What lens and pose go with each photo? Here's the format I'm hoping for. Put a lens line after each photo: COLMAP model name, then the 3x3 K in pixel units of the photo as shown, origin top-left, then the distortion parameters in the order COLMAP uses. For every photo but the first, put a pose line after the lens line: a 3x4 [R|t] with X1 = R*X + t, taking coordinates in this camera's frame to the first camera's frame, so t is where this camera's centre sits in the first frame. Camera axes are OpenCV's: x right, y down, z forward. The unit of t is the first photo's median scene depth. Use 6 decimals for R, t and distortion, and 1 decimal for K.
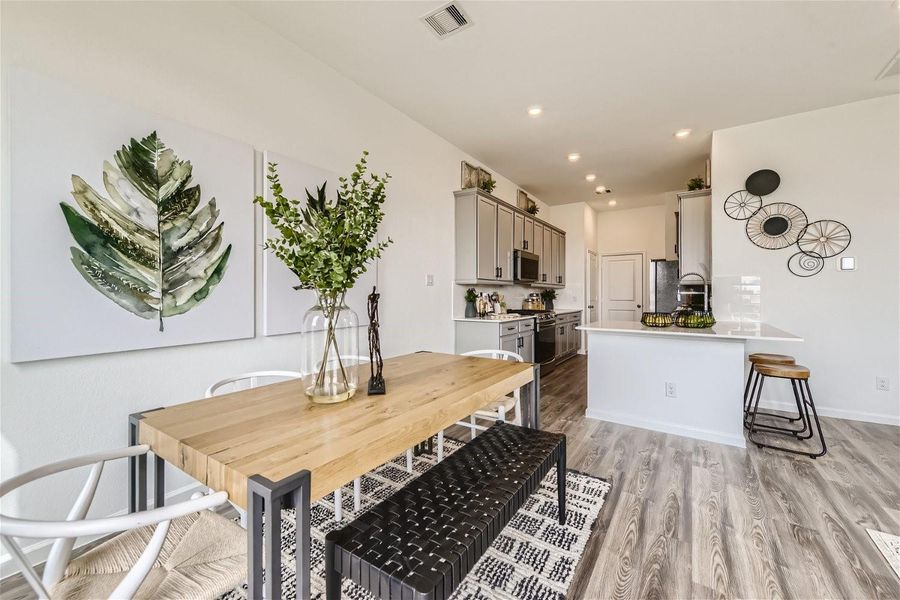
lens RADIAL K [[357.4, 0, 448.3], [0, 357.4, 292.9], [0, 0, 1]] dist [0.003516, 0.000244]
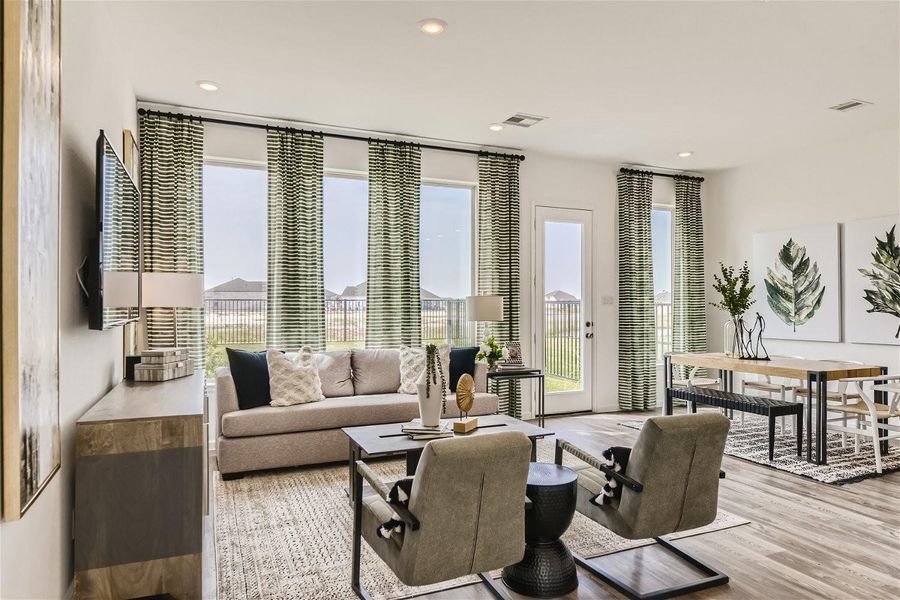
lens RADIAL K [[620.2, 0, 450.4], [0, 620.2, 301.2], [0, 0, 1]] dist [0.001468, -0.000339]
pose [[-0.529375, -0.000257, -0.848388, 3.227832], [0.005569, 0.999977, -0.003778, -0.068095], [0.848369, -0.006725, -0.529362, 1.172638]]
